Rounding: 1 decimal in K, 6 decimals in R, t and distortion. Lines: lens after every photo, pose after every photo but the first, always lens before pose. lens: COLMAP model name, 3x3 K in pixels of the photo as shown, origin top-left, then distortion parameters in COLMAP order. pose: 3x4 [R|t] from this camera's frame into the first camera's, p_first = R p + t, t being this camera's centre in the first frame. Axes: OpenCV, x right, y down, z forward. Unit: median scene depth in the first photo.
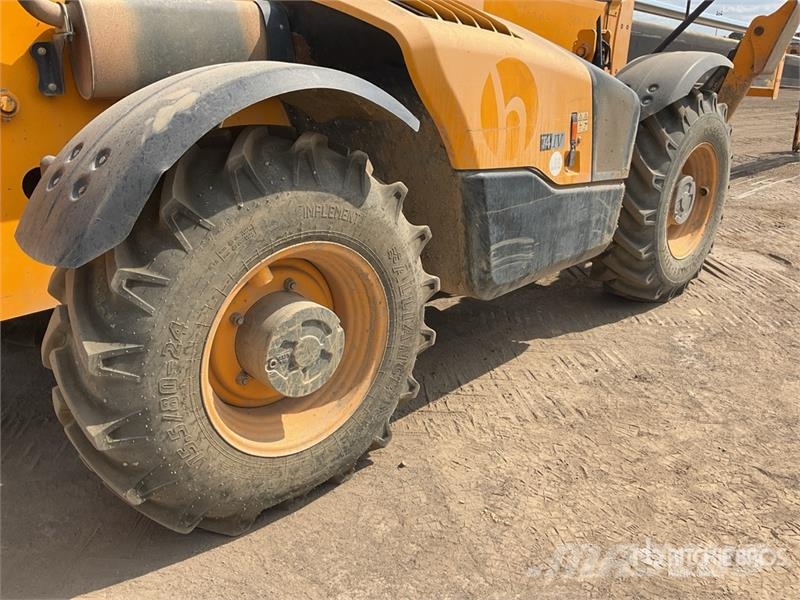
lens RADIAL K [[654.2, 0, 393.9], [0, 654.2, 300.3], [0, 0, 1]] dist [0.050820, -0.126971]
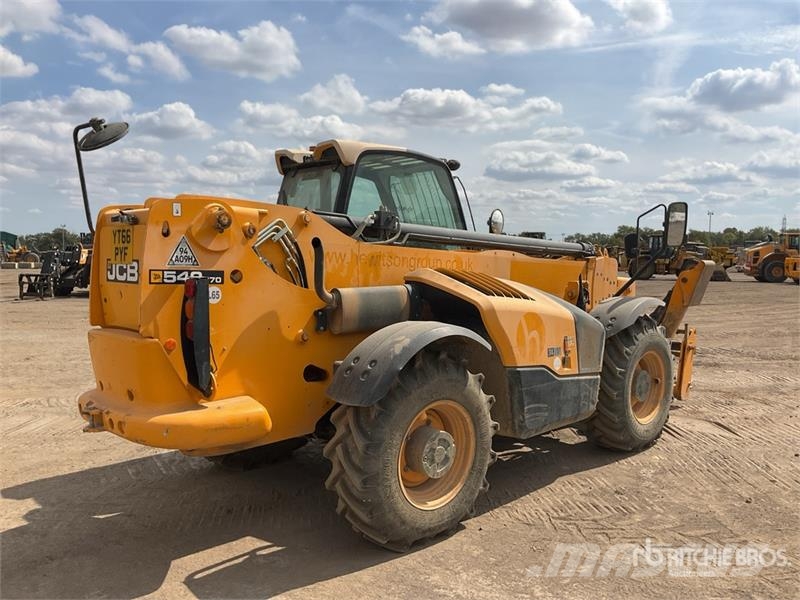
lens RADIAL K [[654.2, 0, 393.9], [0, 654.2, 300.3], [0, 0, 1]] dist [0.050820, -0.126971]
pose [[0.999764, 0.006807, -0.020607, -0.184867], [-0.012281, 0.960333, -0.278584, 0.147183], [0.017893, 0.278772, 0.960191, -0.872574]]
